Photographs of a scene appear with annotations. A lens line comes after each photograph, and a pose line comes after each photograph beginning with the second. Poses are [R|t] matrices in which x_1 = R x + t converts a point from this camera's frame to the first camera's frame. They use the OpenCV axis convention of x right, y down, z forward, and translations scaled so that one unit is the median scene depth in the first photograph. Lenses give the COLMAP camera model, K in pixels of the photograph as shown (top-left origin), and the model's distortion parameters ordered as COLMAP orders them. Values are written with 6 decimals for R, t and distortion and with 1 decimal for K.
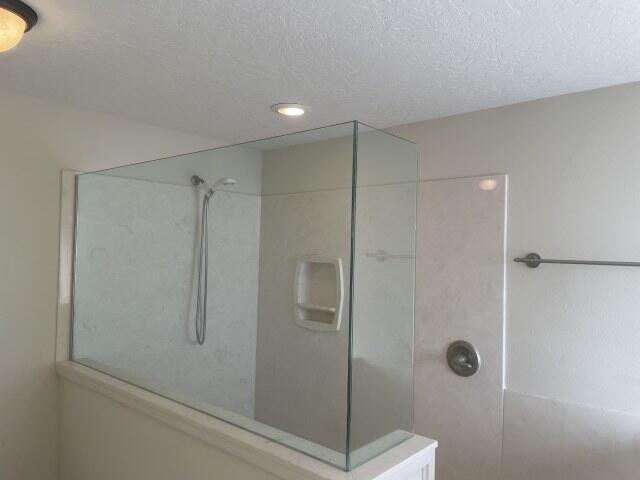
lens RADIAL K [[485.1, 0, 323.8], [0, 485.1, 235.7], [0, 0, 1]] dist [0.073029, -0.092560]
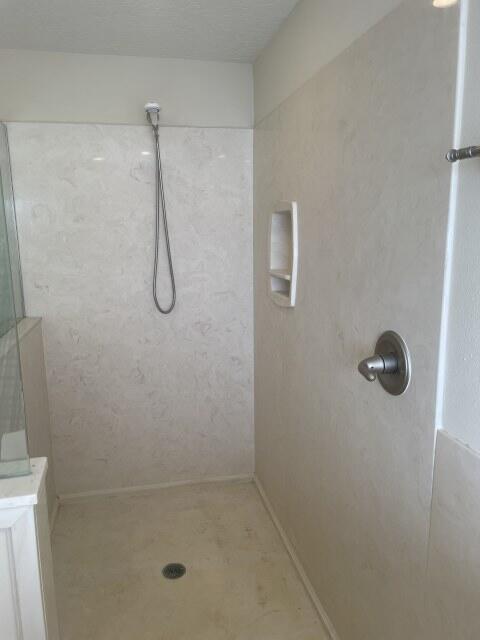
lens RADIAL K [[485.1, 0, 238.3], [0, 485.1, 321.3], [0, 0, 1]] dist [0.073029, -0.092560]
pose [[0.808593, 0.073652, -0.583741, 0.373060], [0.053140, 0.978937, 0.197124, 0.070776], [0.585964, -0.190413, 0.787648, 0.384986]]
